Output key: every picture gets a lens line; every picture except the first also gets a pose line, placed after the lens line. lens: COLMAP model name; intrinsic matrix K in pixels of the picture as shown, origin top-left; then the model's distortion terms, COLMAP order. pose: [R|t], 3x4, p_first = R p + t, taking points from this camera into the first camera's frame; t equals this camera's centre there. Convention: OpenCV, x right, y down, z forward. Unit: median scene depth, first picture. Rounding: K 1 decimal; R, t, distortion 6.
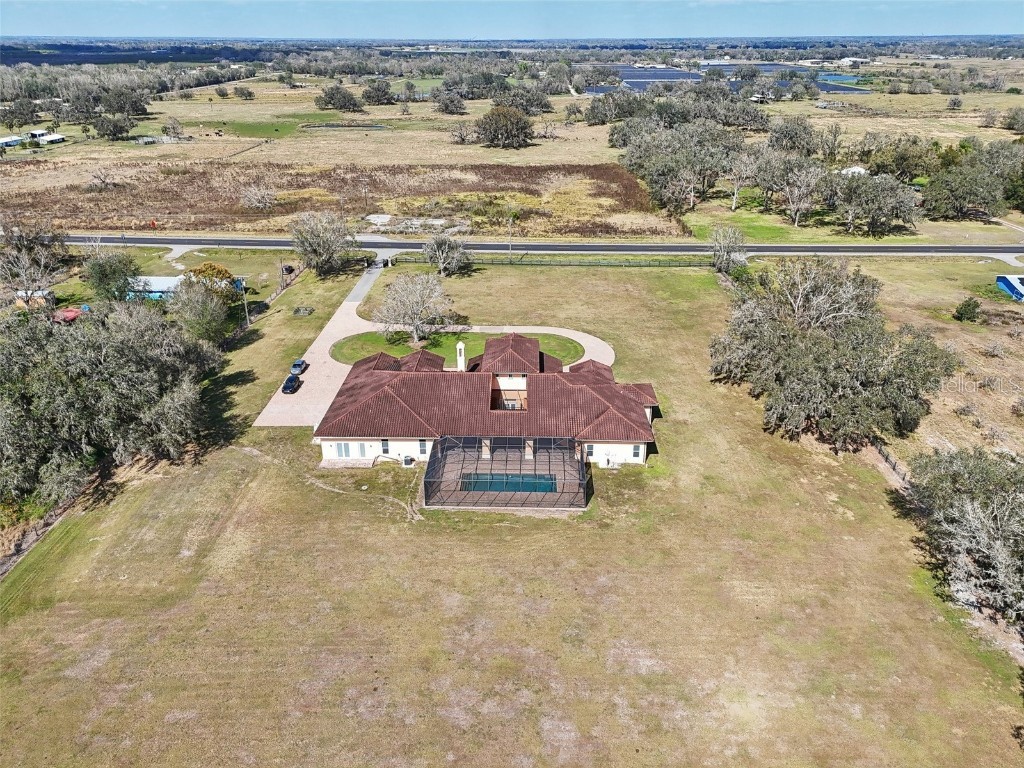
lens RADIAL K [[751.8, 0, 513.3], [0, 751.8, 382.5], [0, 0, 1]] dist [0.079297, -0.072637]
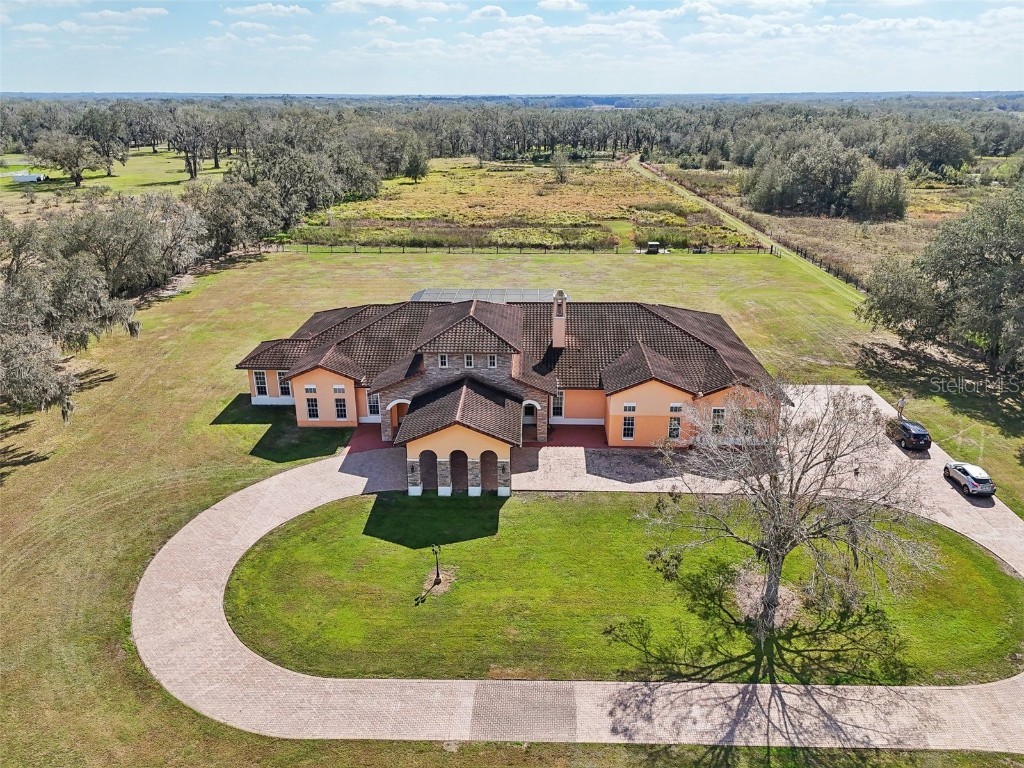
lens RADIAL K [[751.8, 0, 513.3], [0, 751.8, 382.5], [0, 0, 1]] dist [0.079297, -0.072637]
pose [[-0.999988, 0.003796, 0.002955, -0.026448], [0.004772, 0.704897, 0.709294, -0.315880], [0.000610, 0.709300, -0.704907, 1.106108]]
